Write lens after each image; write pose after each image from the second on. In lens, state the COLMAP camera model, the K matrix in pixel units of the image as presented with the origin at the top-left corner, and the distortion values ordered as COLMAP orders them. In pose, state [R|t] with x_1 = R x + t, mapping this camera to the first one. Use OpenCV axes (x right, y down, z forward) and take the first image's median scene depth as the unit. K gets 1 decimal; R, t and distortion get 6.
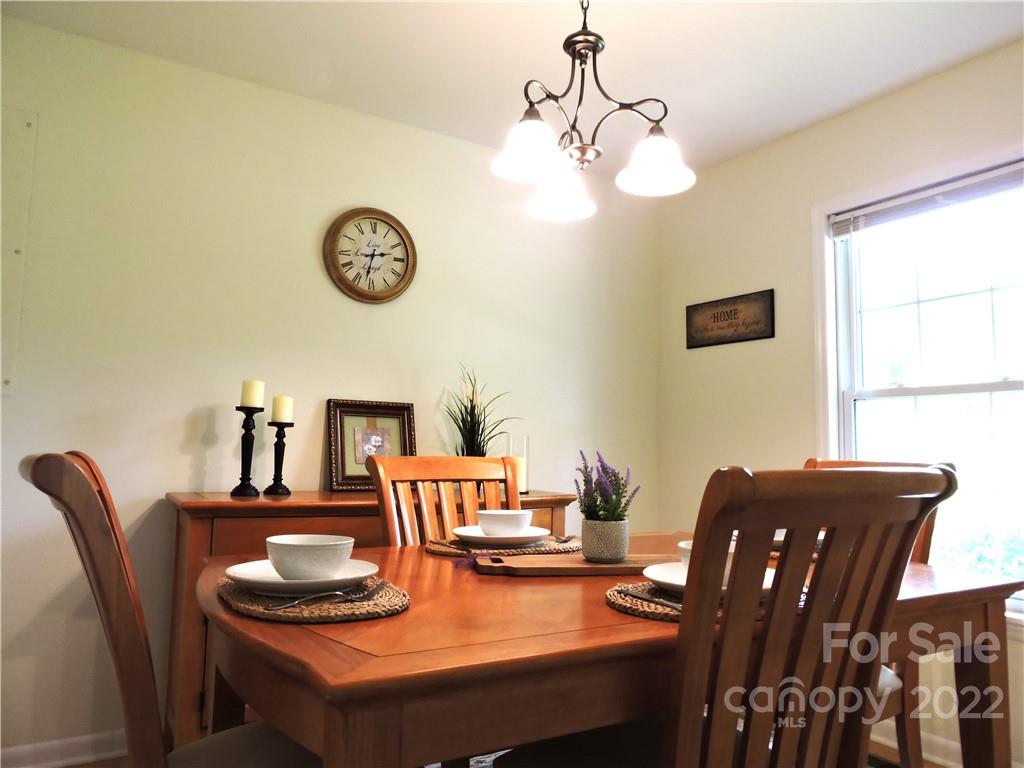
lens RADIAL K [[729.5, 0, 512.0], [0, 729.5, 384.0], [0, 0, 1]] dist [-0.003214, 0.001697]
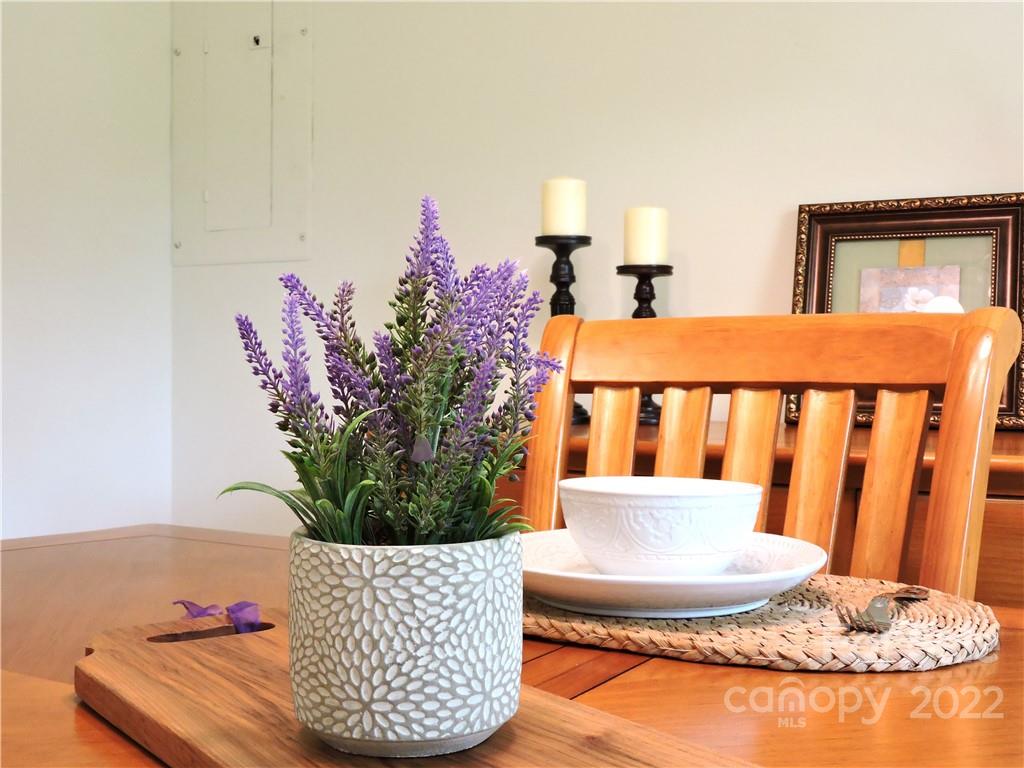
lens RADIAL K [[1181.4, 0, 512.0], [0, 1181.4, 384.0], [0, 0, 1]] dist [-0.014162, -0.012621]
pose [[0.504639, -0.001277, -0.863330, 0.268242], [0.079142, 0.995857, 0.044788, 0.085621], [0.859696, -0.090928, 0.502649, 0.556482]]
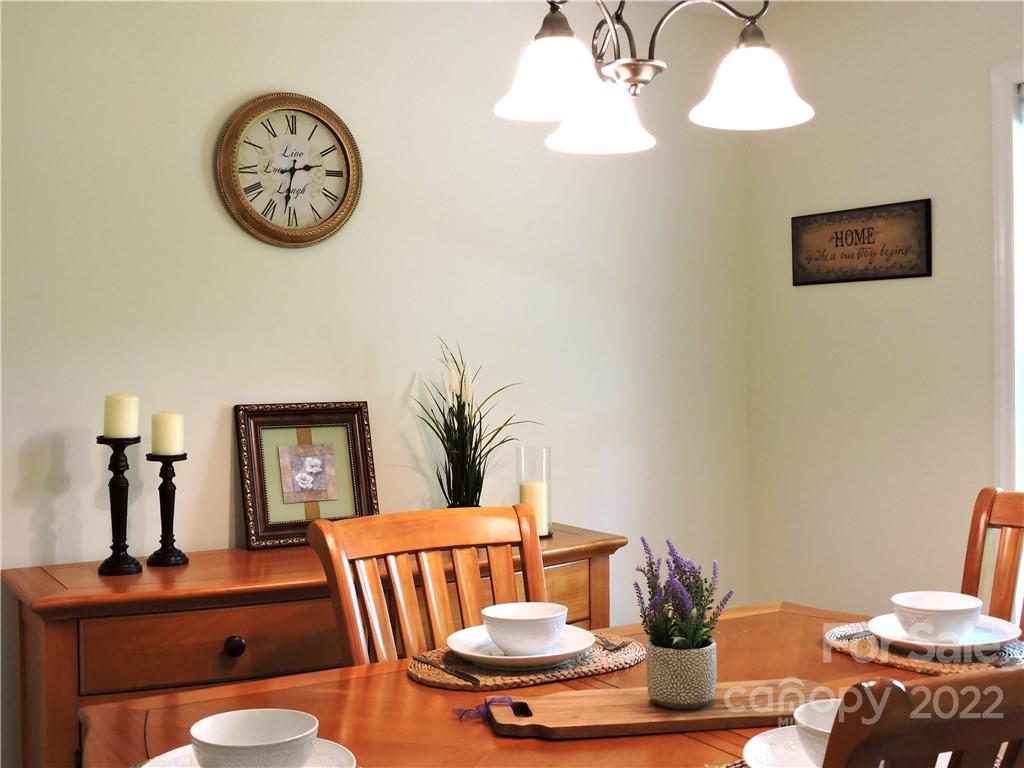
lens RADIAL K [[1181.4, 0, 512.0], [0, 1181.4, 384.0], [0, 0, 1]] dist [-0.014162, -0.012621]
pose [[0.999479, -0.031684, 0.006181, -0.016953], [0.030850, 0.993869, 0.106171, -0.109232], [-0.009507, -0.105925, 0.994329, -0.030658]]
